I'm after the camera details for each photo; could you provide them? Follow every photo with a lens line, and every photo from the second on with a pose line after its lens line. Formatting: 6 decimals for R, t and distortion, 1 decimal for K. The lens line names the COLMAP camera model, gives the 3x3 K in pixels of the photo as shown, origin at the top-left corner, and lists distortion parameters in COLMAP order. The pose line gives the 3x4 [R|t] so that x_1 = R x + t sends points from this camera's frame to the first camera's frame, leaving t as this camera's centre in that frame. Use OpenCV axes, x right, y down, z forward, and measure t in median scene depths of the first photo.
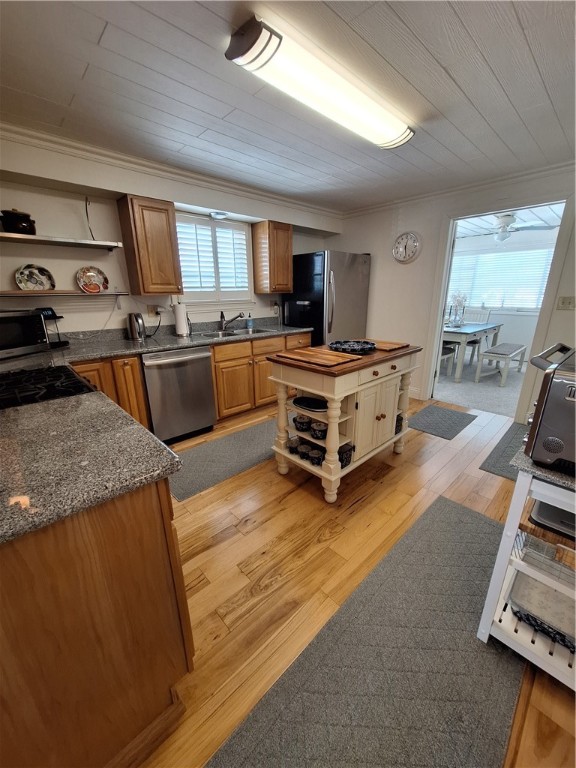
lens RADIAL K [[308.8, 0, 287.1], [0, 308.8, 385.8], [0, 0, 1]] dist [0.001097, 0.000539]
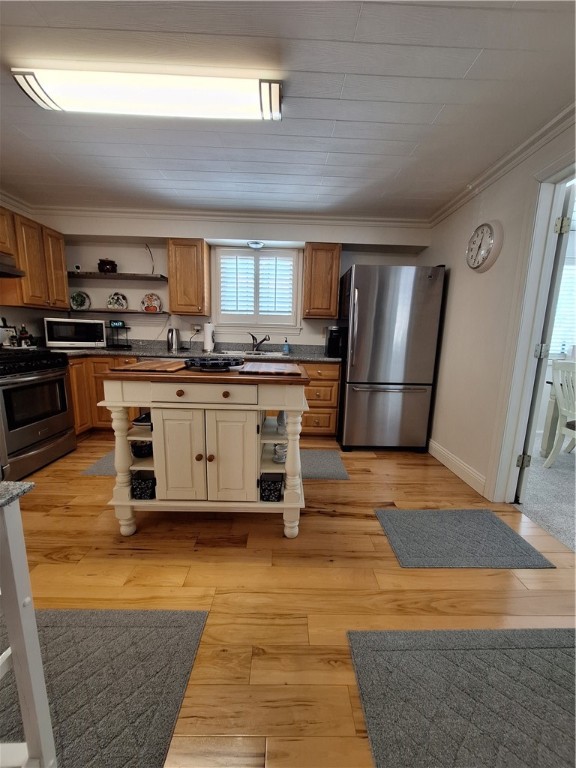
lens RADIAL K [[305.6, 0, 288.0], [0, 305.6, 384.0], [0, 0, 1]] dist [-0.000891, -0.000176]
pose [[0.733422, 0.138114, -0.665595, 0.767920], [-0.232798, 0.970966, -0.055042, -0.063940], [0.638668, 0.195318, 0.744281, 0.463128]]
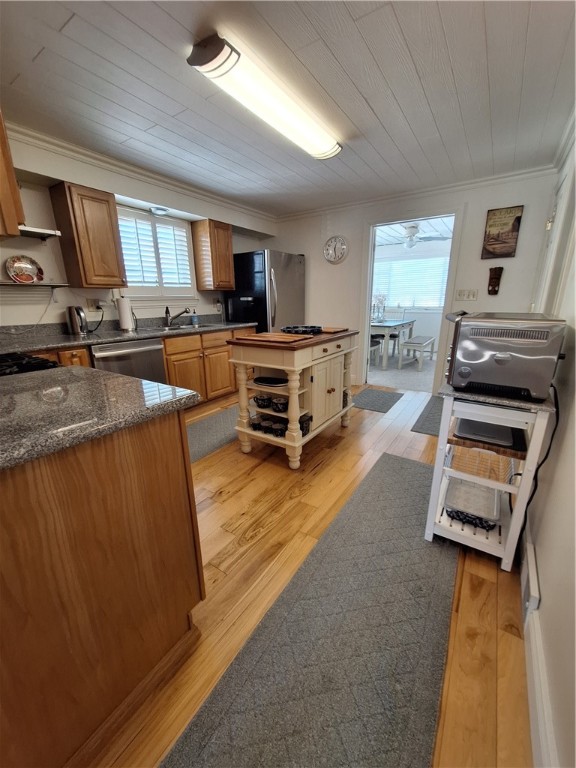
lens RADIAL K [[311.6, 0, 288.1], [0, 311.6, 386.8], [0, 0, 1]] dist [-0.001678, 0.000465]
pose [[0.974309, -0.064816, 0.215689, -0.082929], [0.070129, 0.997392, -0.017062, 0.080860], [-0.214020, 0.031749, 0.976313, -0.074376]]
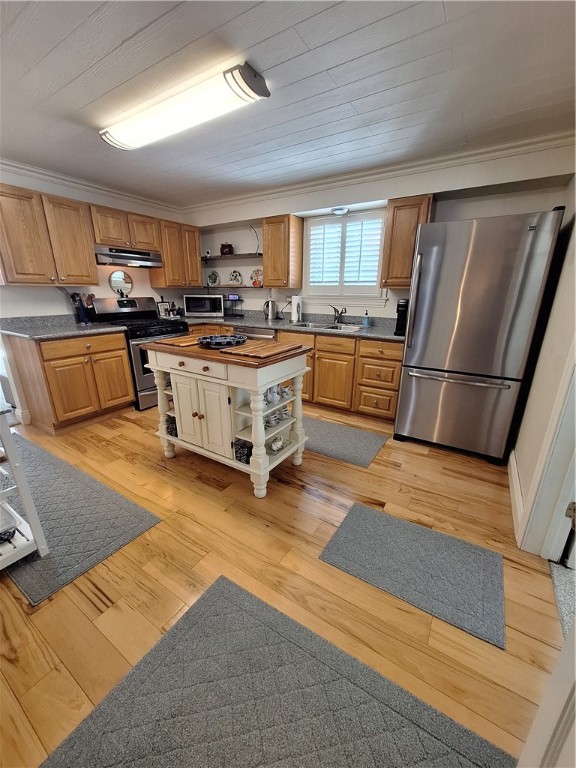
lens RADIAL K [[304.3, 0, 288.0], [0, 304.3, 384.0], [0, 0, 1]] dist [0.001182, 0.000180]
pose [[0.245257, 0.295640, -0.923280, 1.017910], [-0.292502, 0.930551, 0.220269, -0.232940], [0.924279, 0.216038, 0.314700, 0.790959]]
